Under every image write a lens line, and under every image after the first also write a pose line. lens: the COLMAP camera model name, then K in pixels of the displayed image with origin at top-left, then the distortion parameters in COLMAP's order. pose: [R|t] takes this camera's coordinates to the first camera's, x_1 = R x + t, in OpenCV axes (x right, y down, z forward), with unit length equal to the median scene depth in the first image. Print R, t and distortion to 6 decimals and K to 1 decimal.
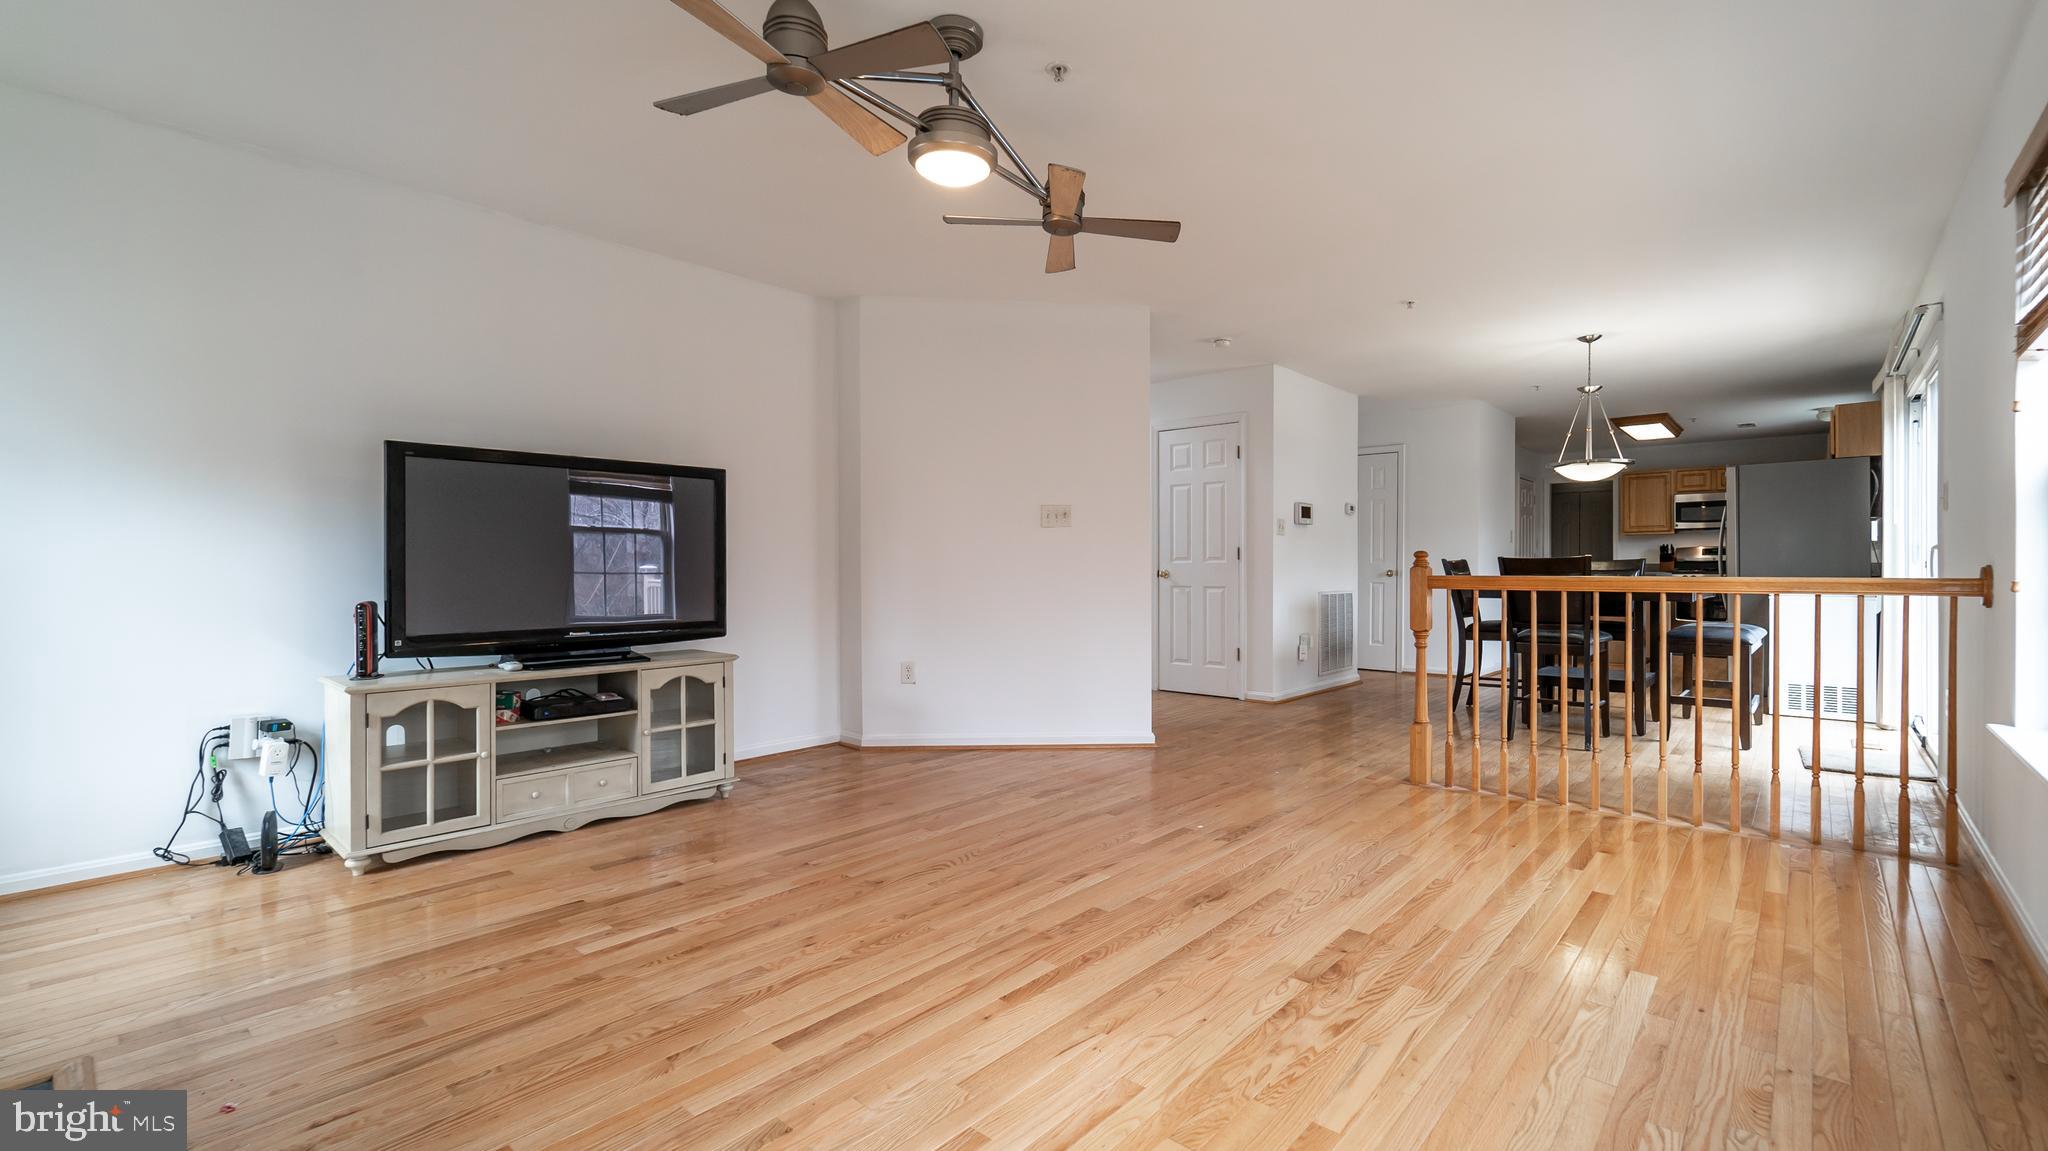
lens RADIAL K [[851.5, 0, 1064.4], [0, 851.5, 566.3], [0, 0, 1]] dist [-0.002466, 0.000014]
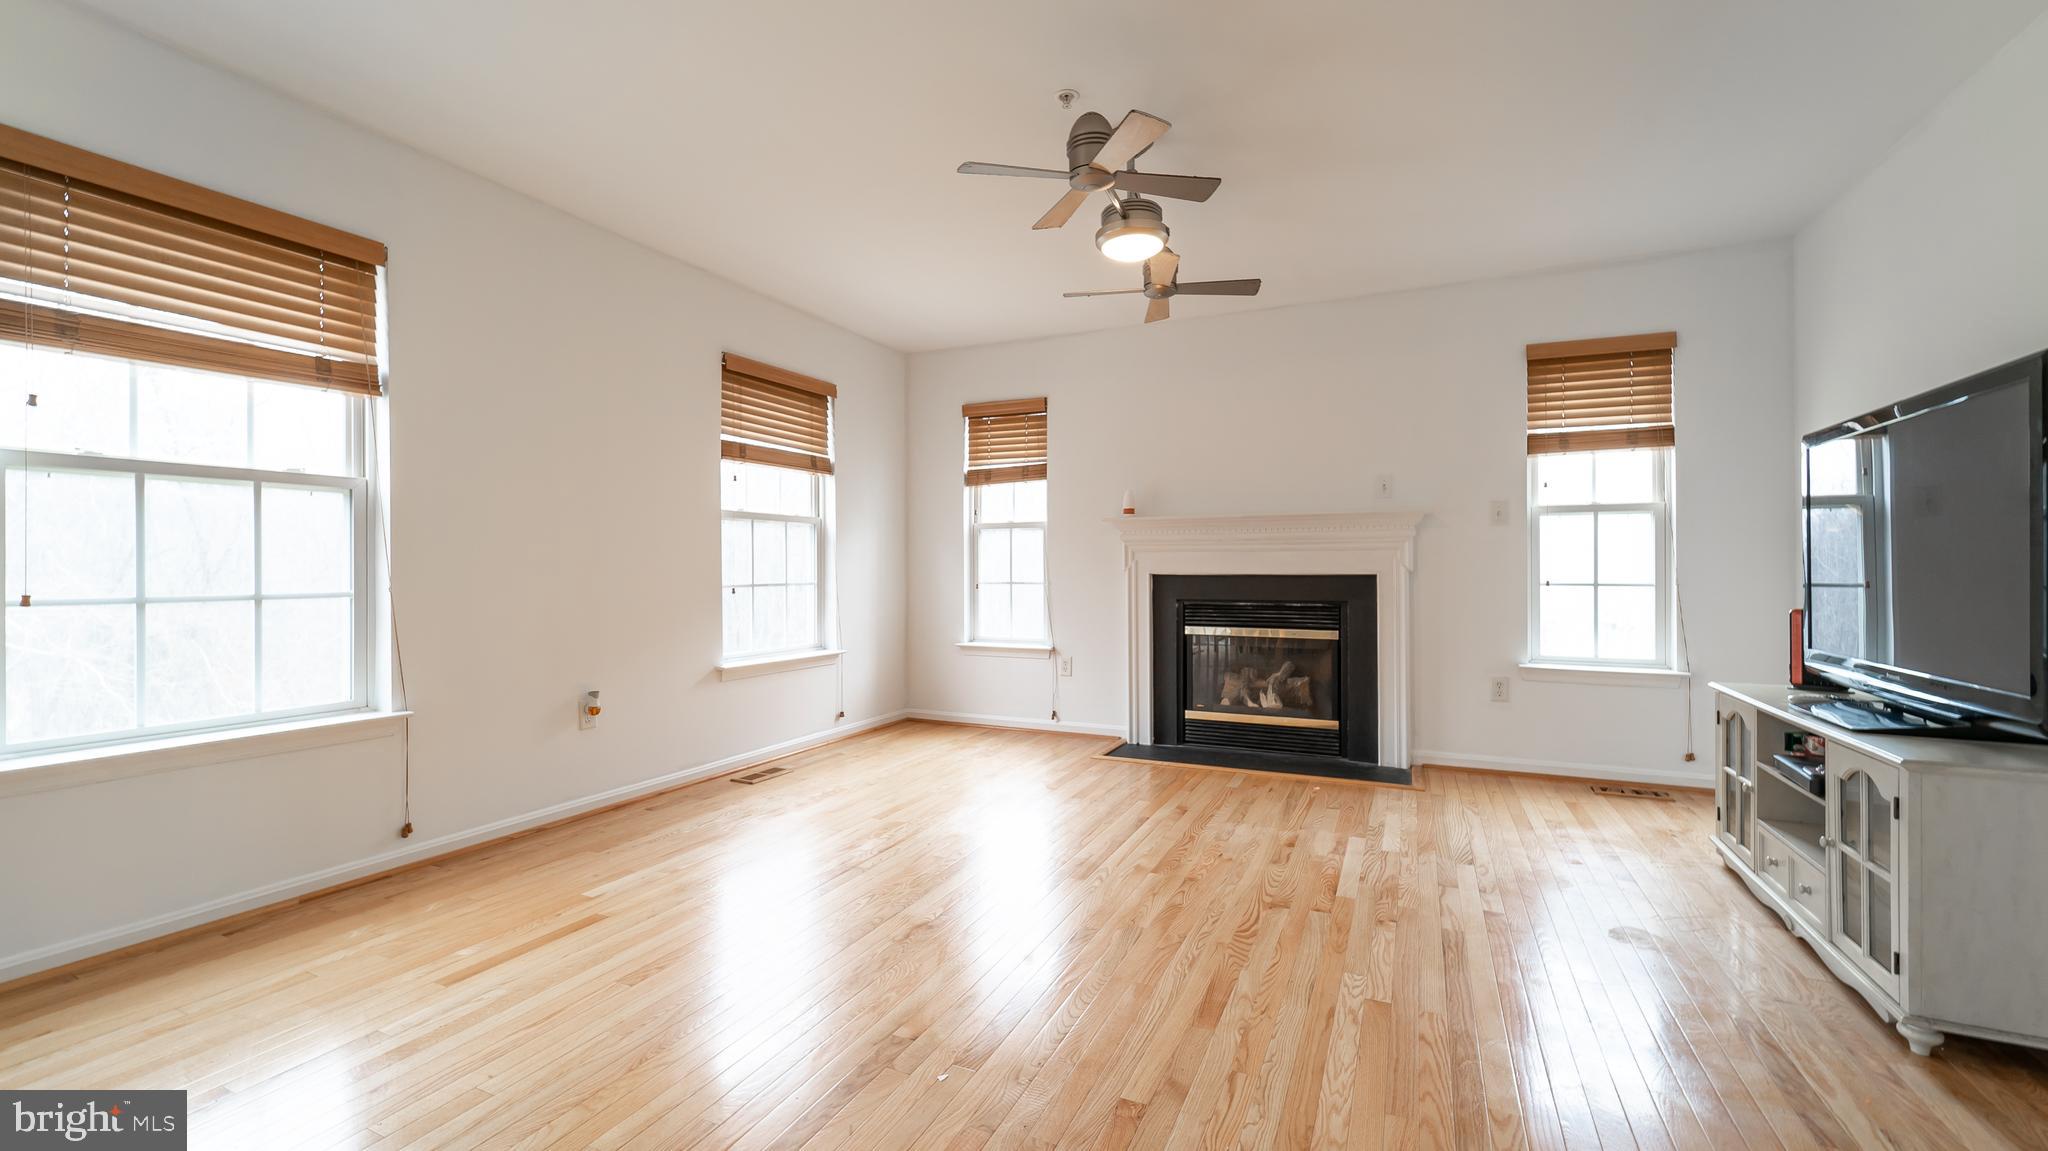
lens RADIAL K [[851.5, 0, 1029.5], [0, 851.5, 568.5], [0, 0, 1]] dist [-0.002466, 0.000014]
pose [[-0.958368, 0.003279, -0.285516, 0.269099], [0.002995, 0.999994, 0.001430, -0.006639], [0.285520, 0.000516, -0.958373, 1.585564]]
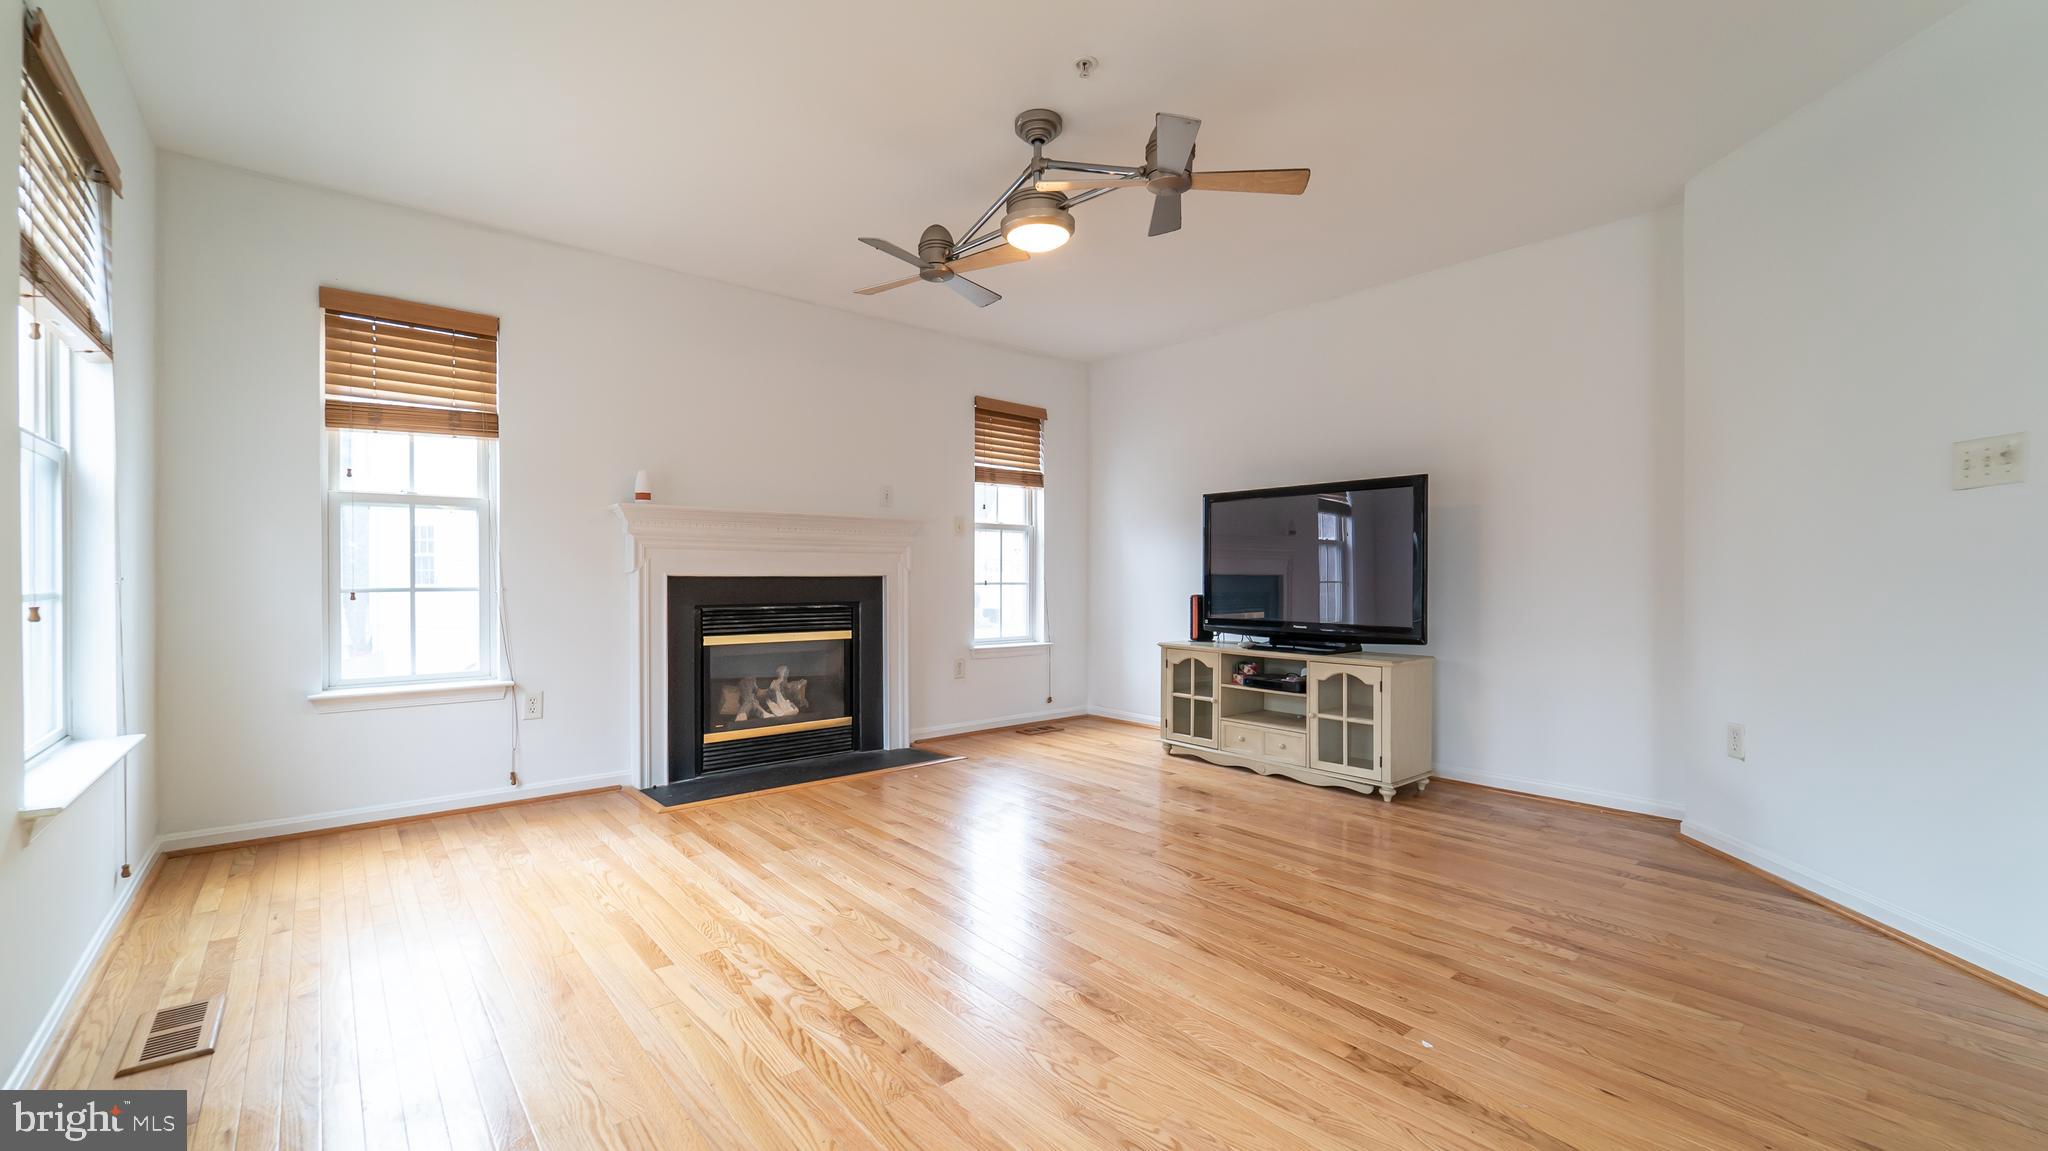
lens RADIAL K [[821.0, 0, 1029.7], [0, 821.0, 579.2], [0, 0, 1]] dist [0.000214, -0.000036]
pose [[-0.137917, 0.006863, -0.990420, 0.753737], [-0.002362, 0.999971, 0.007258, 0.001527], [0.990441, 0.003340, -0.137897, 0.857389]]
